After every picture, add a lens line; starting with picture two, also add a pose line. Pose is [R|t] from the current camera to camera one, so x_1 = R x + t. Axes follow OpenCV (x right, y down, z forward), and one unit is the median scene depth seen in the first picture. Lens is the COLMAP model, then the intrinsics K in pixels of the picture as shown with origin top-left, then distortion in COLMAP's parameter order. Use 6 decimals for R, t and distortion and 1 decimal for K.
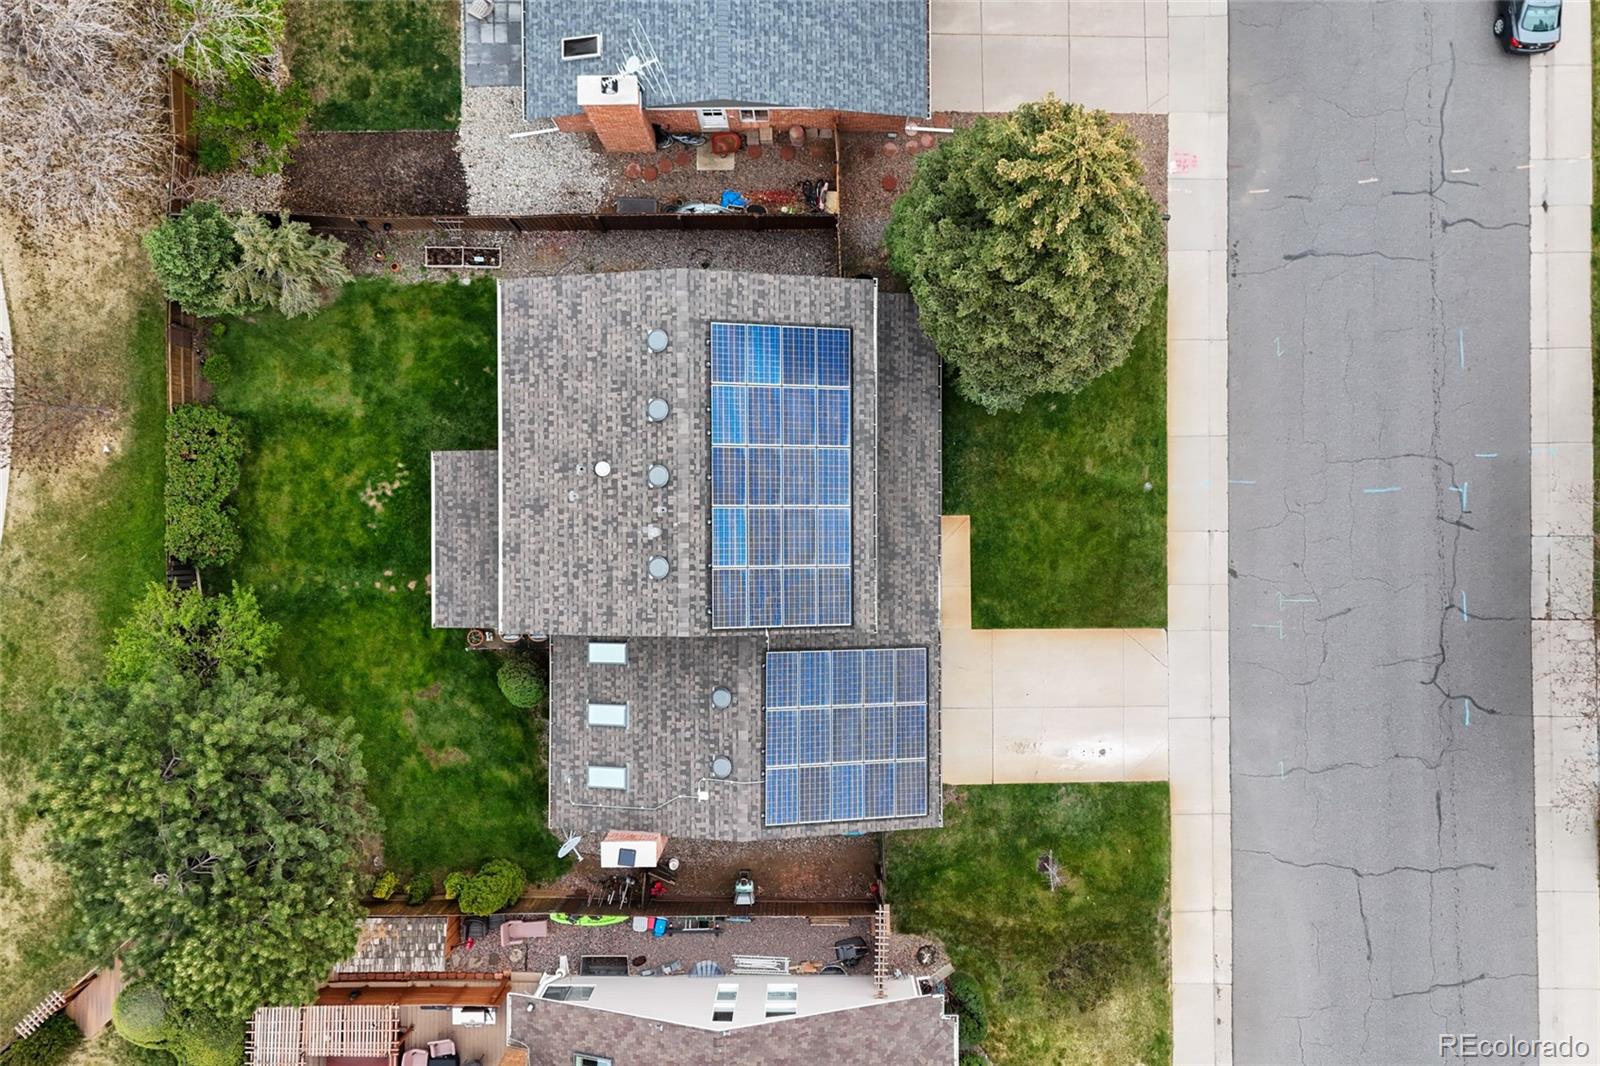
lens RADIAL K [[1371.3, 0, 800.0], [0, 1371.3, 533.0], [0, 0, 1]] dist [0.111786, -0.134344]
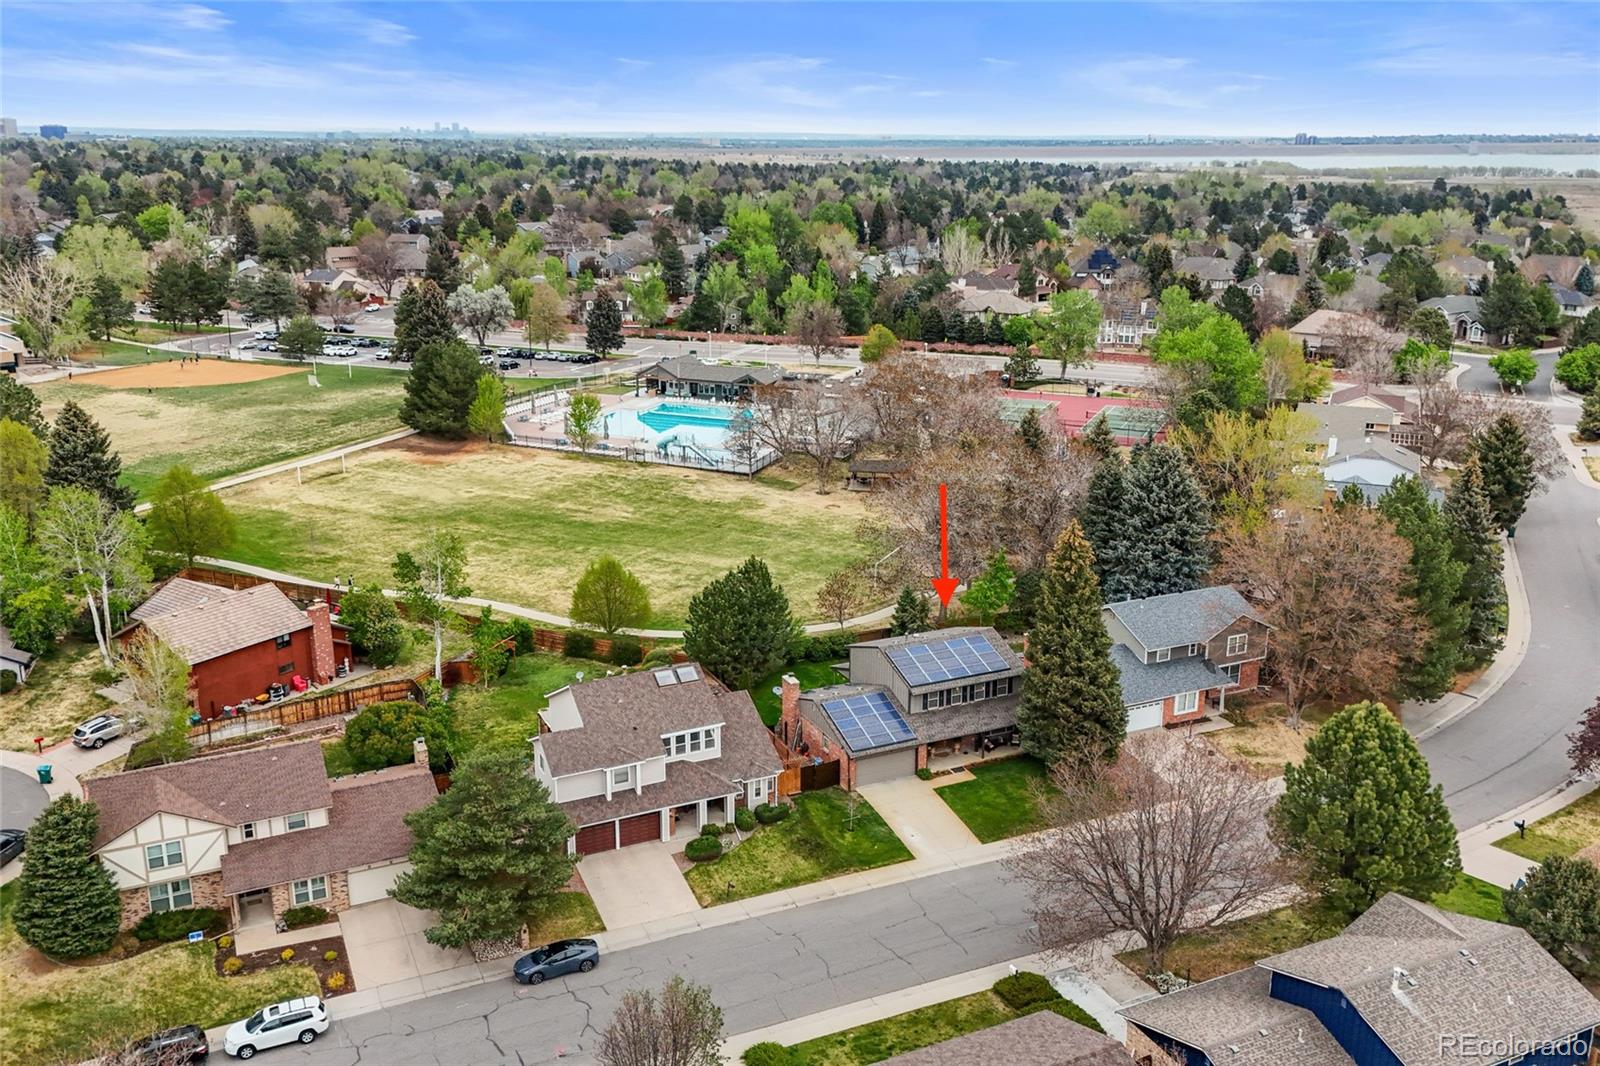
lens RADIAL K [[1371.3, 0, 800.0], [0, 1371.3, 533.0], [0, 0, 1]] dist [0.111786, -0.134344]
pose [[0.425633, 0.258761, -0.867110, 1.770943], [-0.904896, 0.121615, -0.407888, 1.068845], [-0.000093, 0.958255, 0.285915, 0.001425]]
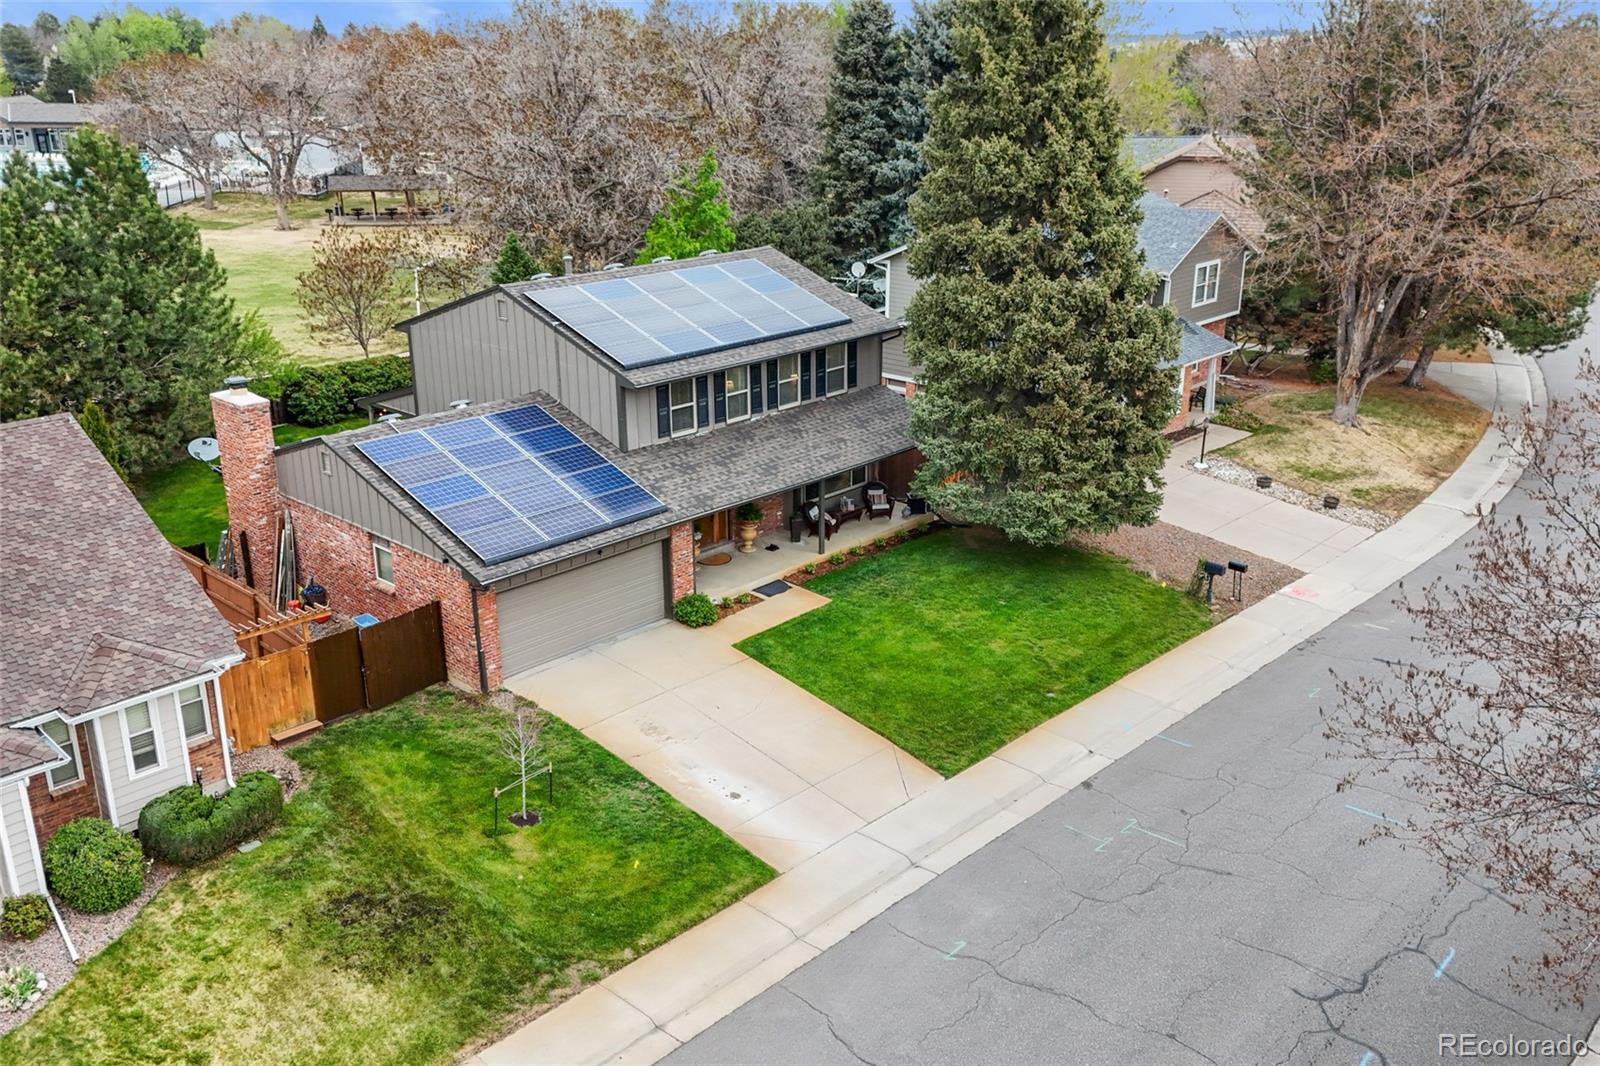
lens RADIAL K [[1371.3, 0, 800.0], [0, 1371.3, 533.0], [0, 0, 1]] dist [0.111786, -0.134344]
pose [[0.728689, 0.234399, -0.643482, 0.596181], [-0.684845, 0.248856, -0.684878, 0.519496], [-0.000400, 0.939749, 0.341865, 0.683360]]
